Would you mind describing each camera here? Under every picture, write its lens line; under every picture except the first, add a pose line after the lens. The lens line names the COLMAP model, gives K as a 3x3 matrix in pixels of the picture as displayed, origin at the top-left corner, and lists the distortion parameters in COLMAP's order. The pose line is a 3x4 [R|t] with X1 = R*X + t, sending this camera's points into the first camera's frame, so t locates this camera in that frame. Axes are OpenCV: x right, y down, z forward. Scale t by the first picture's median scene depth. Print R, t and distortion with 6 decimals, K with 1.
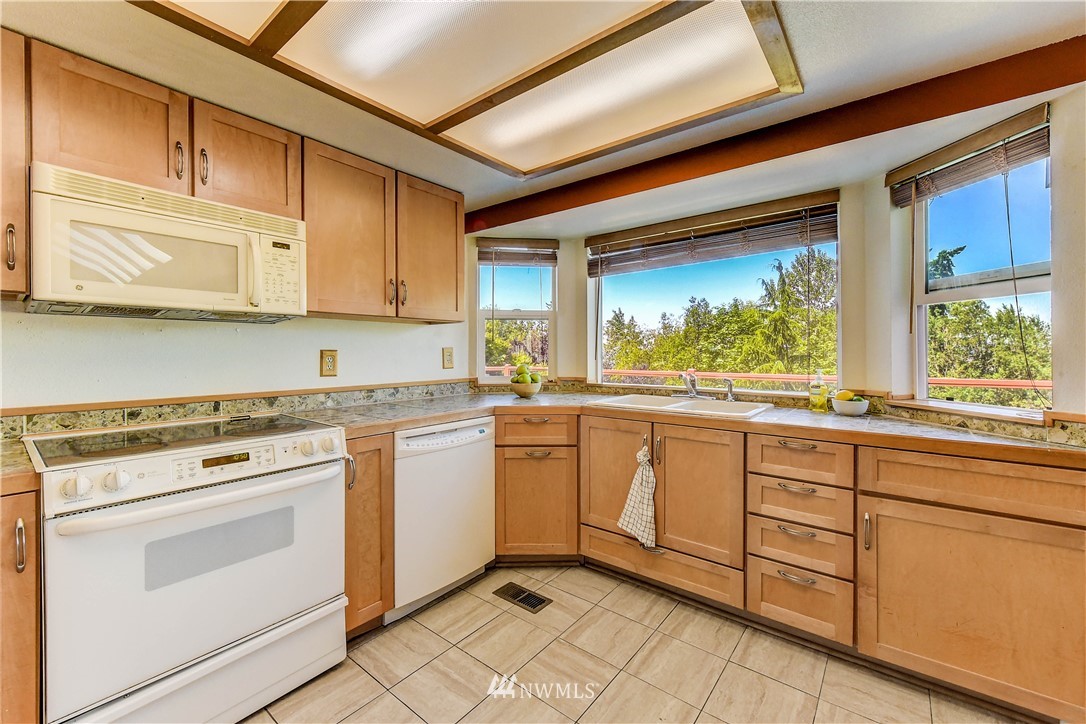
lens RADIAL K [[448.7, 0, 546.0], [0, 448.7, 355.1], [0, 0, 1]] dist [0.008476, -0.002125]
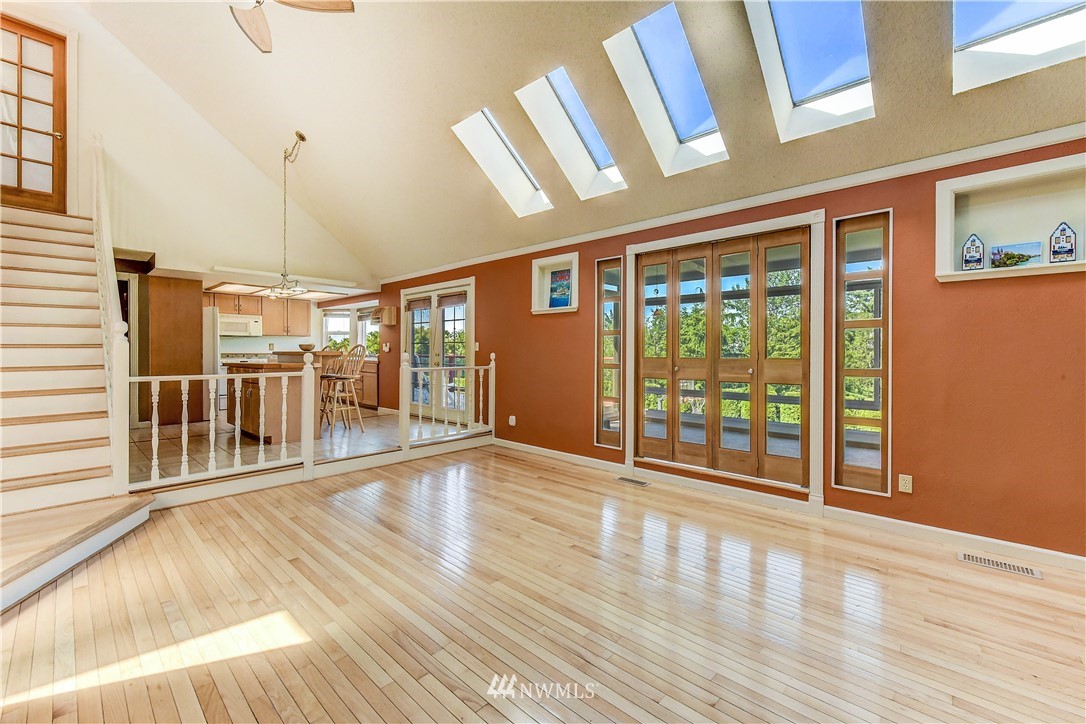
lens RADIAL K [[448.7, 0, 543.8], [0, 448.7, 349.1], [0, 0, 1]] dist [0.008476, -0.002125]
pose [[0.997536, 0.003378, -0.070080, 1.899375], [-0.004074, 0.999944, -0.009797, 0.056897], [0.070043, 0.010058, 0.997493, -2.416299]]
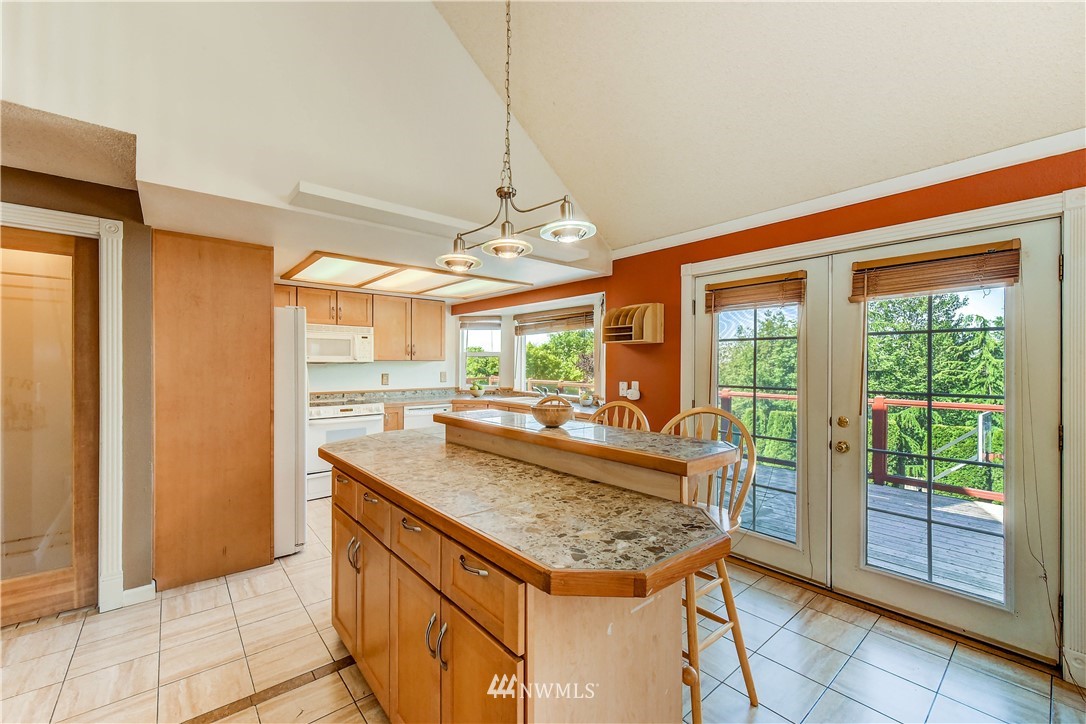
lens RADIAL K [[448.7, 0, 545.5], [0, 448.7, 366.2], [0, 0, 1]] dist [0.008476, -0.002125]
pose [[0.980886, 0.008887, -0.194381, 0.696495], [-0.008946, 0.999960, 0.000574, -0.051960], [0.194379, 0.001175, 0.980926, -0.999425]]
